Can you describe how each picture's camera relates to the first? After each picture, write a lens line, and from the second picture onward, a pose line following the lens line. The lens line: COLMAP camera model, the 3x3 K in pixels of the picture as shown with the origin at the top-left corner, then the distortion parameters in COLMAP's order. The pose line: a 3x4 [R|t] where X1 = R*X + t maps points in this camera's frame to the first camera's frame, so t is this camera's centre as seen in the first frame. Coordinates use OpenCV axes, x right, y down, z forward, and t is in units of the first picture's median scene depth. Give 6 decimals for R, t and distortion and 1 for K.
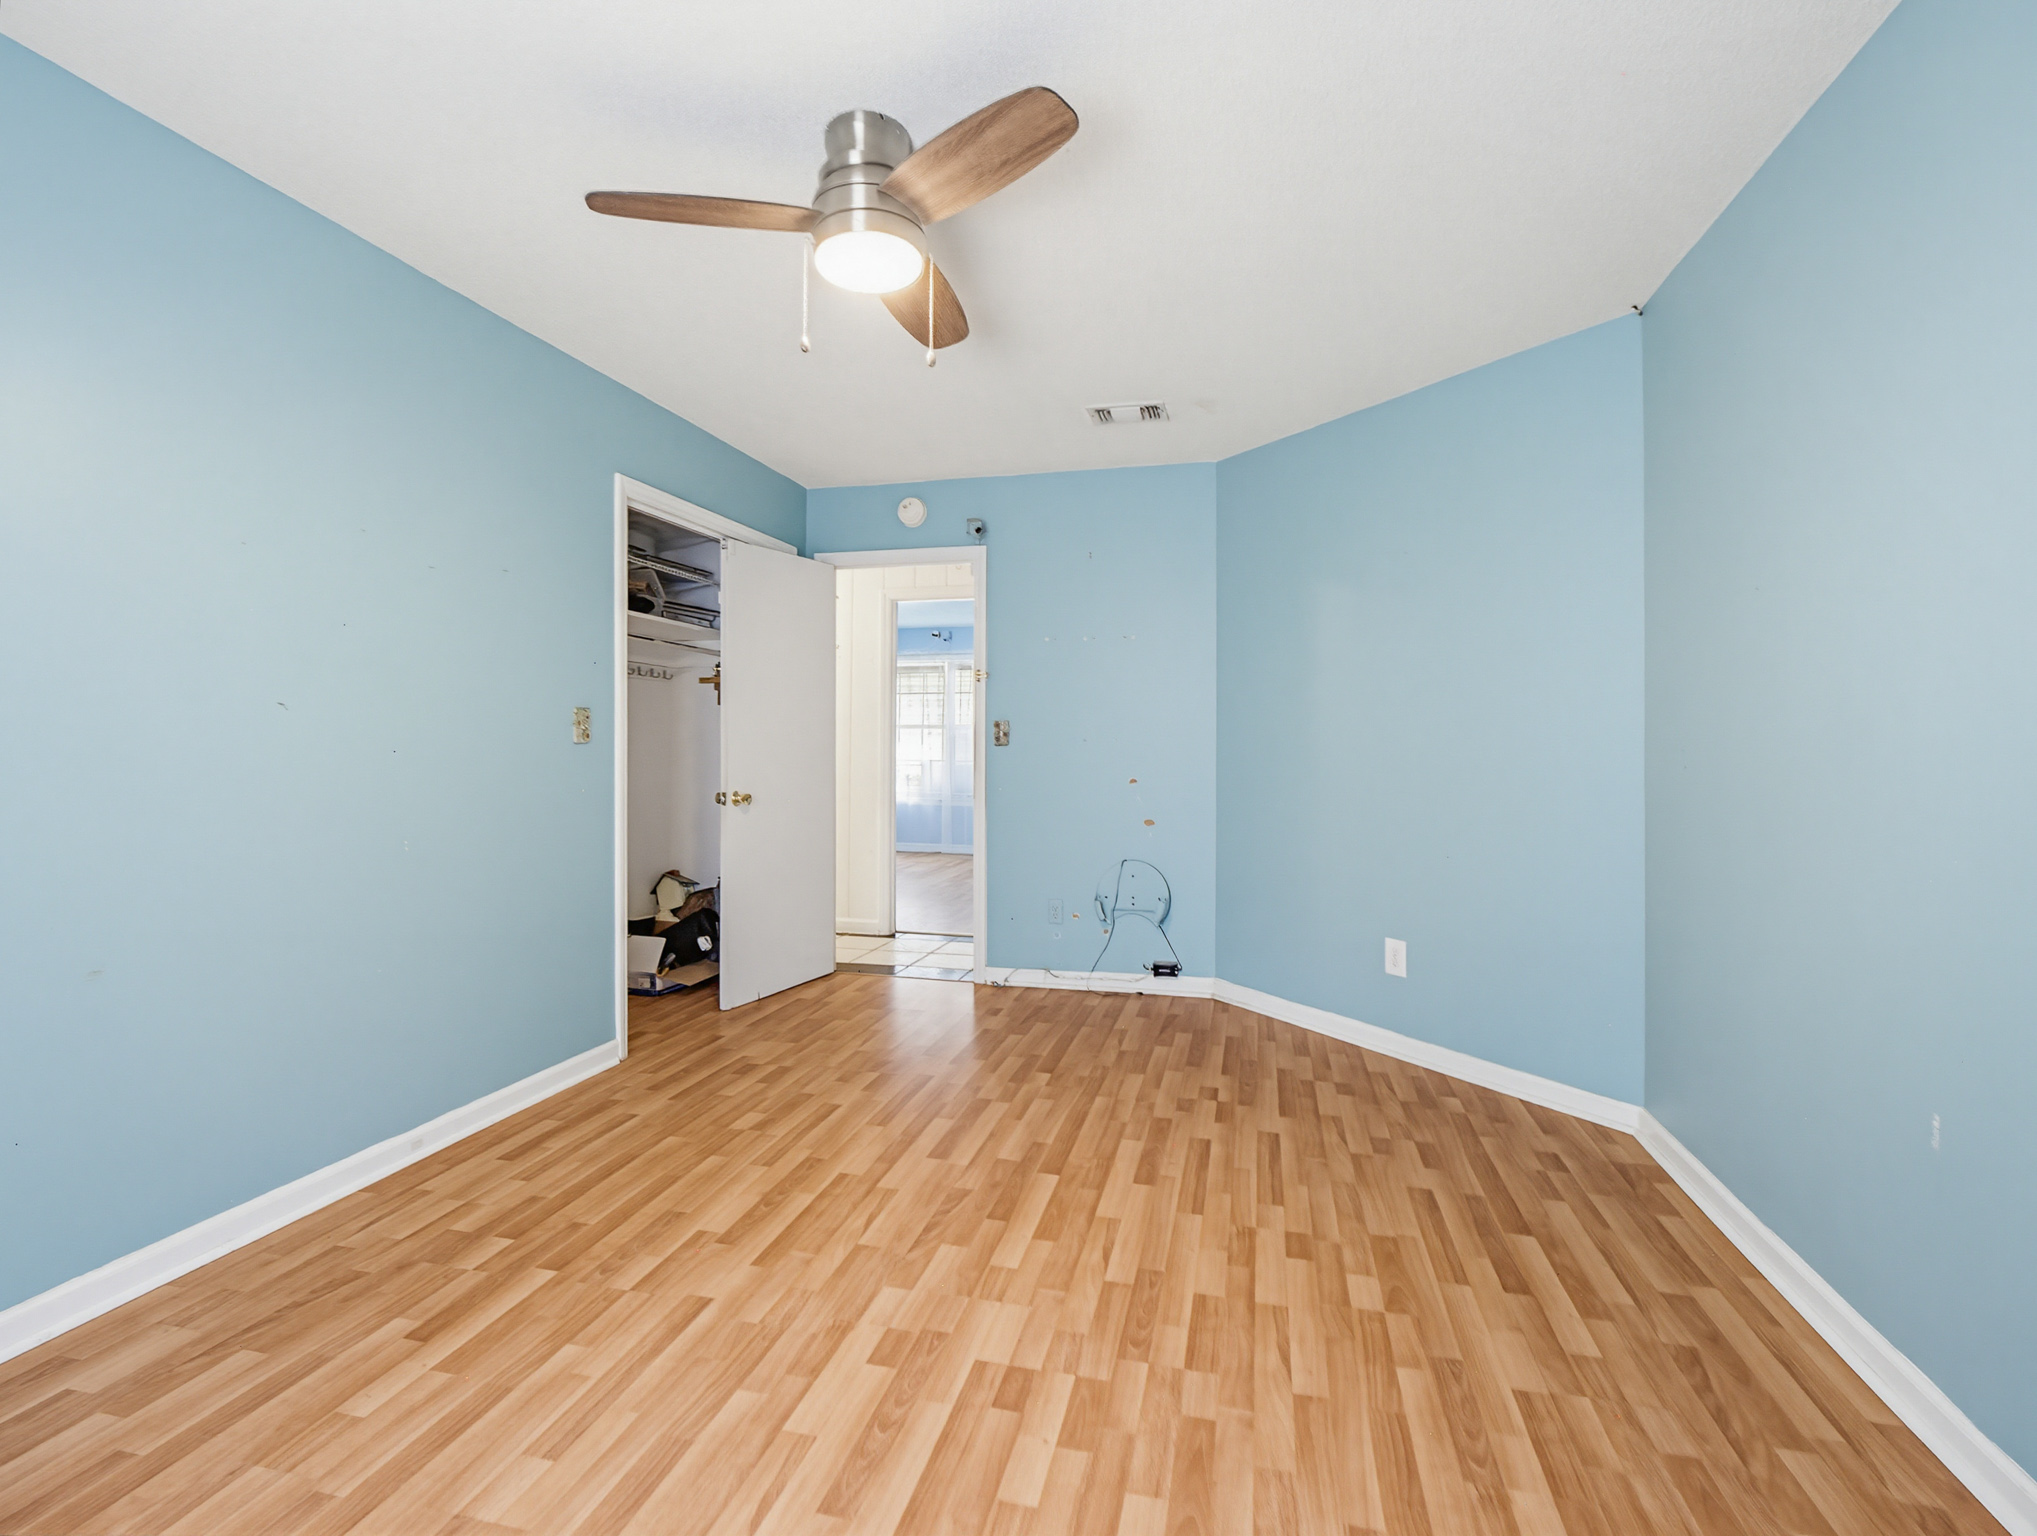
lens RADIAL K [[961.9, 0, 1017.2], [0, 961.9, 777.9], [0, 0, 1]] dist [-0.001552, -0.000685]
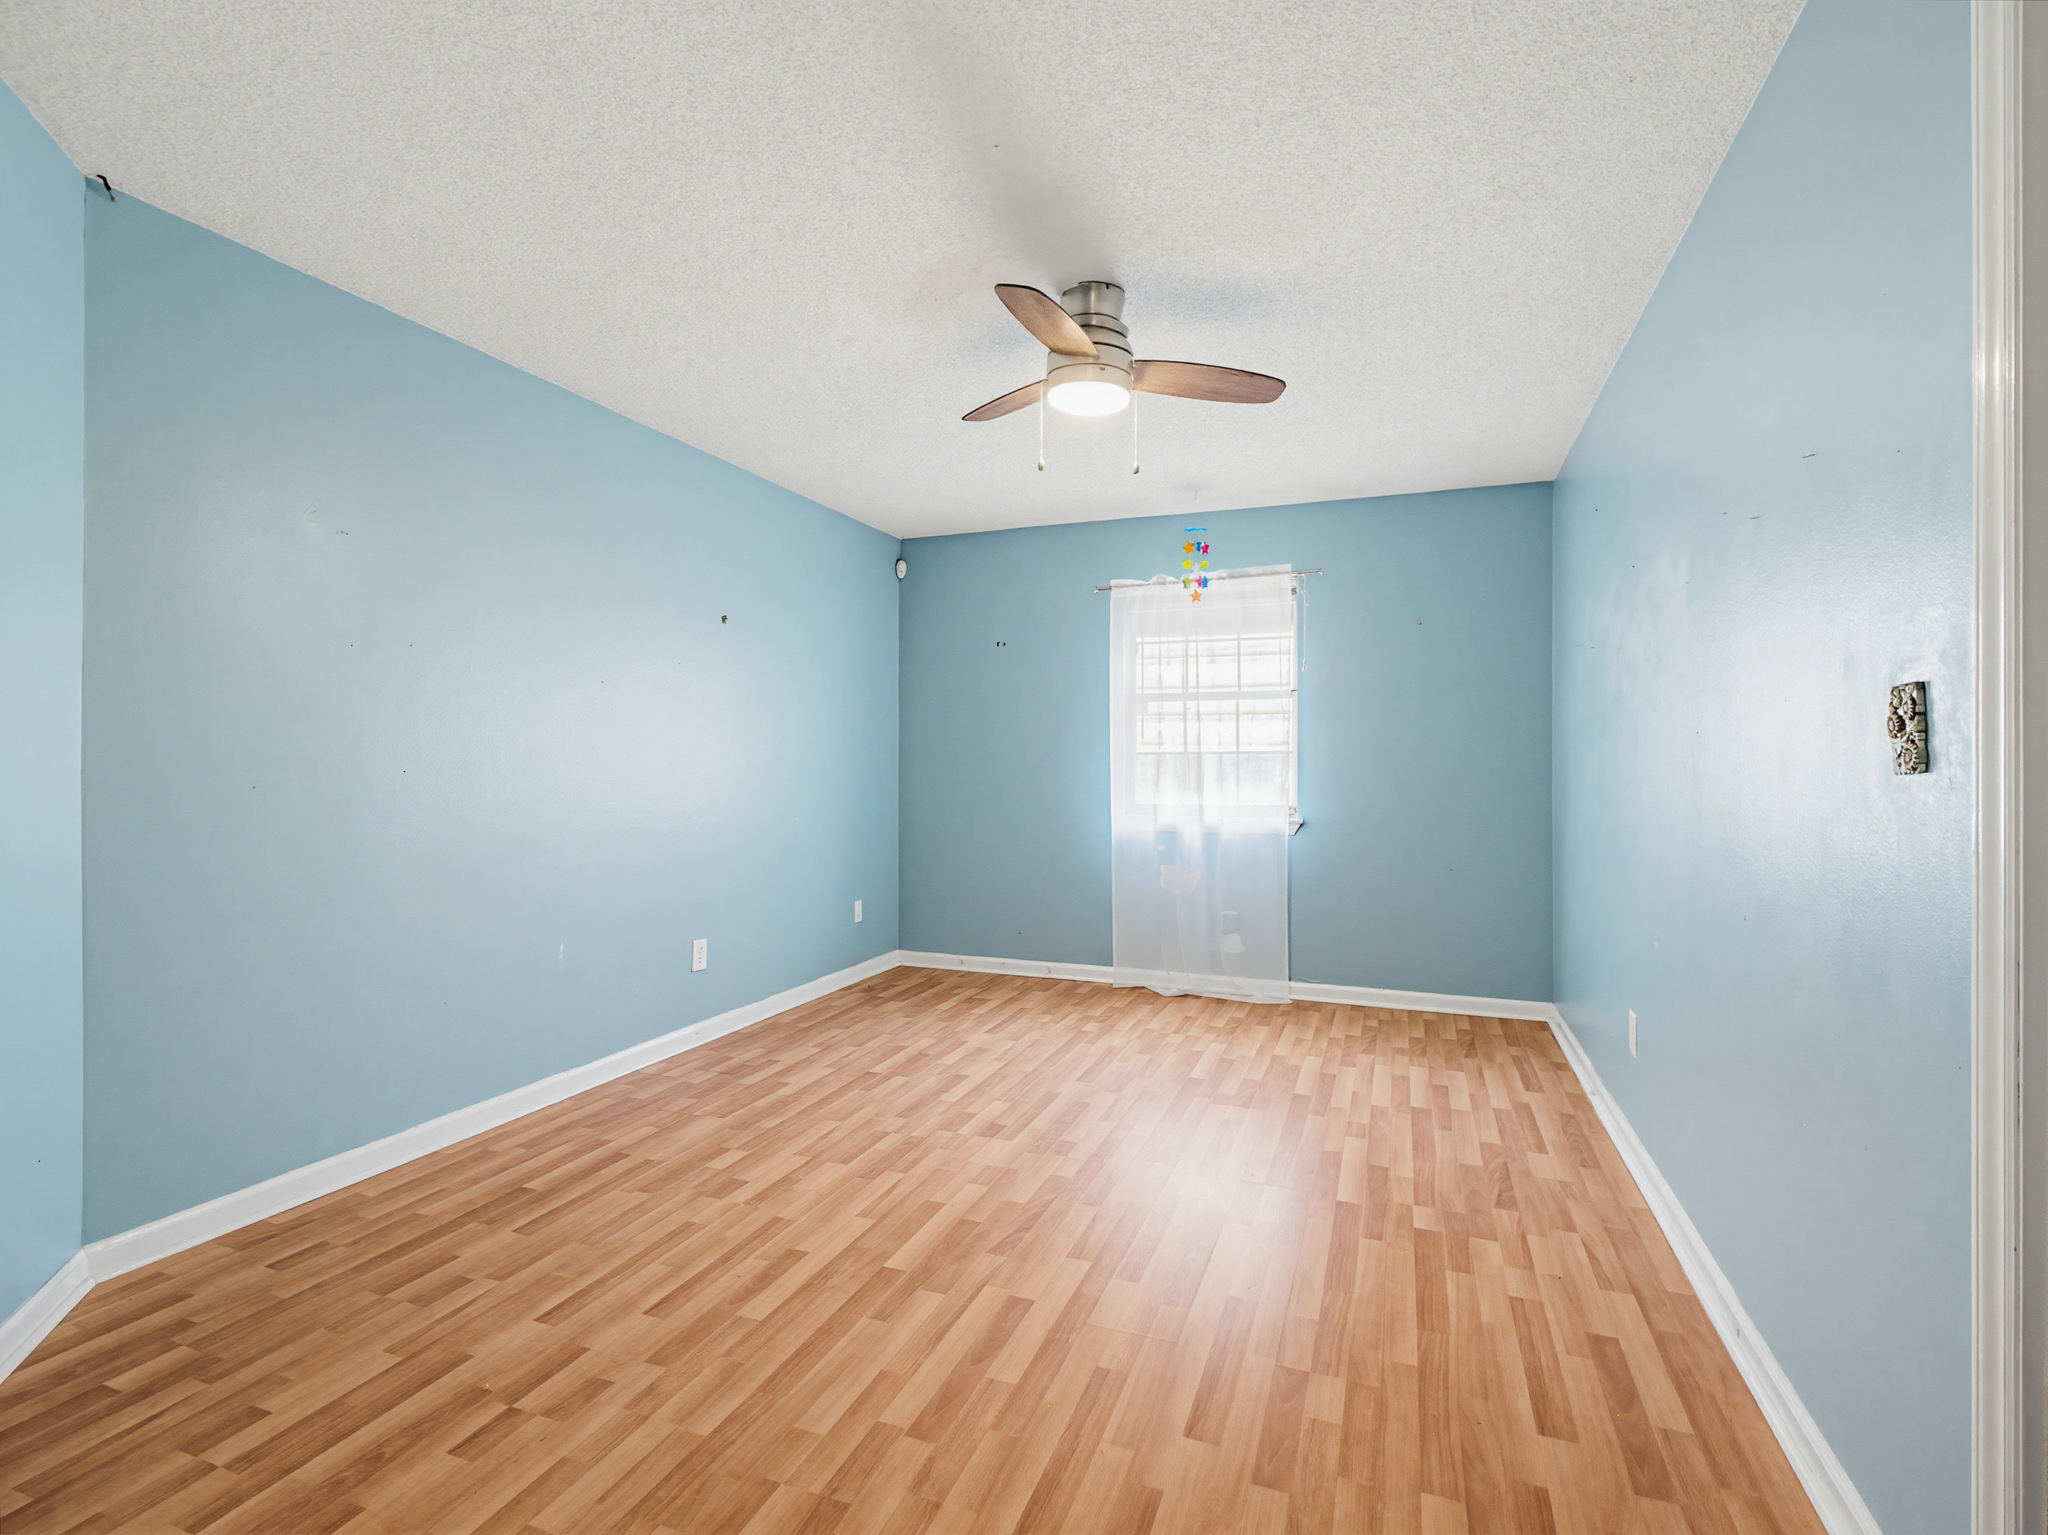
lens RADIAL K [[967.1, 0, 1022.8], [0, 967.1, 749.9], [0, 0, 1]] dist [-0.001552, -0.000685]
pose [[-0.991553, -0.005654, 0.129579, -0.214194], [-0.003265, 0.999821, 0.018641, -0.076316], [-0.129661, 0.018060, -0.991394, 2.060403]]
